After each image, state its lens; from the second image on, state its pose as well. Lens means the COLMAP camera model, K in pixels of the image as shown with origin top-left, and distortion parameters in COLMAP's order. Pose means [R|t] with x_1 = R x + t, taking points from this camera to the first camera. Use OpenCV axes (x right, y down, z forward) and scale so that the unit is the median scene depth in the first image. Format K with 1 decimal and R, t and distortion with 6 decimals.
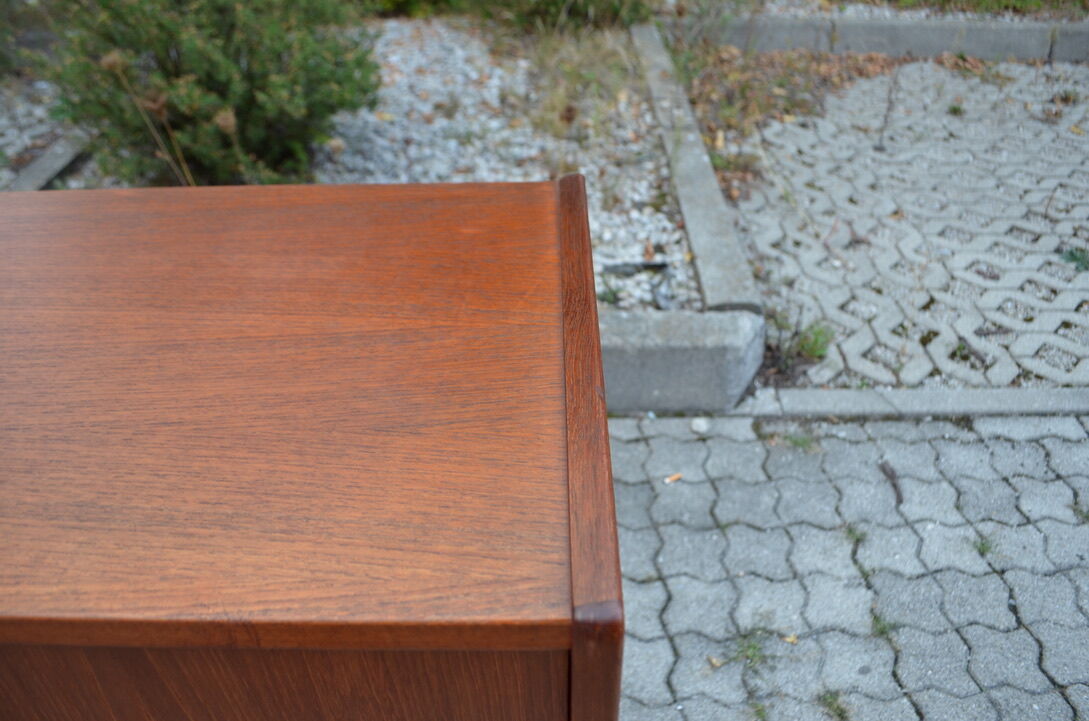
lens RADIAL K [[846.1, 0, 544.5], [0, 846.1, 360.5], [0, 0, 1]] dist [-0.074463, 0.002348]
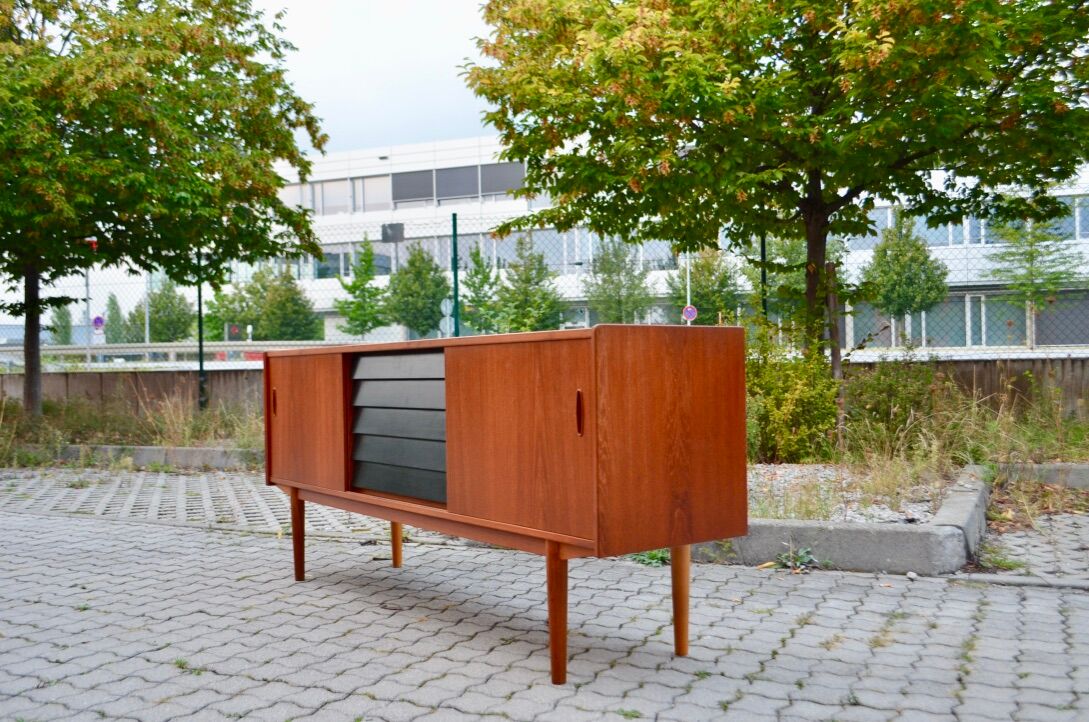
lens RADIAL K [[1041.2, 0, 544.3], [0, 1041.2, 364.6], [0, 0, 1]] dist [-0.060920, -0.007128]
pose [[0.907139, -0.003911, -0.420814, 0.315063], [-0.242751, 0.811962, -0.530838, 0.822085], [0.343761, 0.583697, 0.735613, -0.825740]]
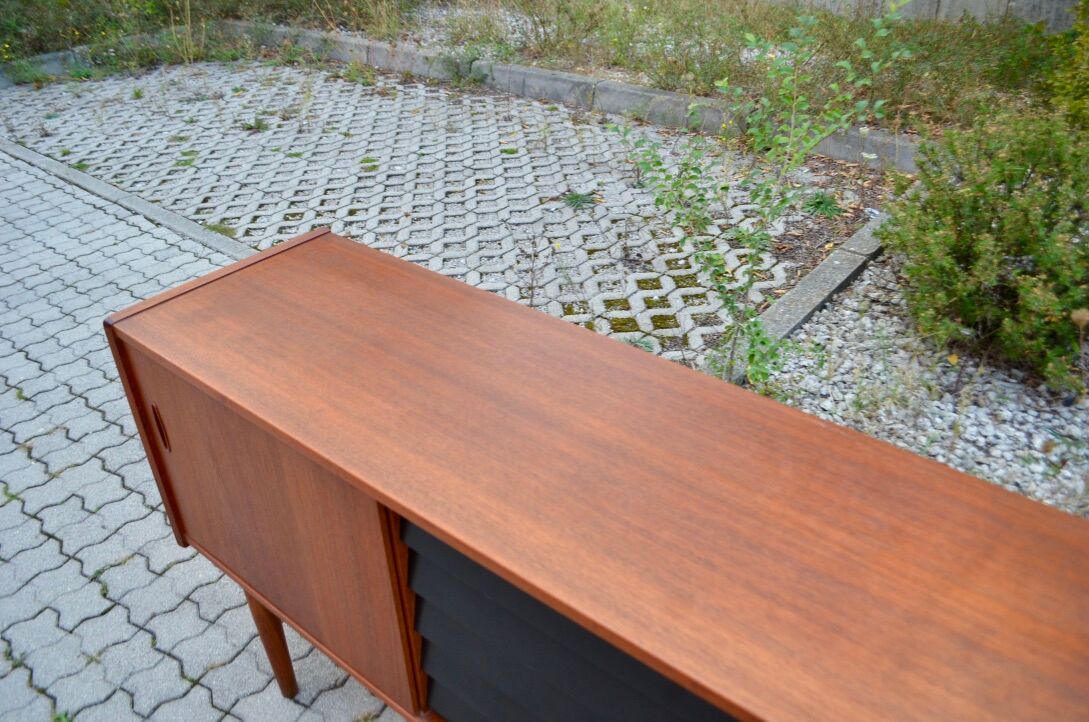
lens RADIAL K [[863.1, 0, 547.2], [0, 863.1, 359.2], [0, 0, 1]] dist [-0.076115, -0.000197]
pose [[0.778881, 0.332348, -0.531873, -0.292054], [-0.357815, 0.931967, 0.058364, -0.073911], [0.515086, 0.144854, 0.844810, -0.197212]]
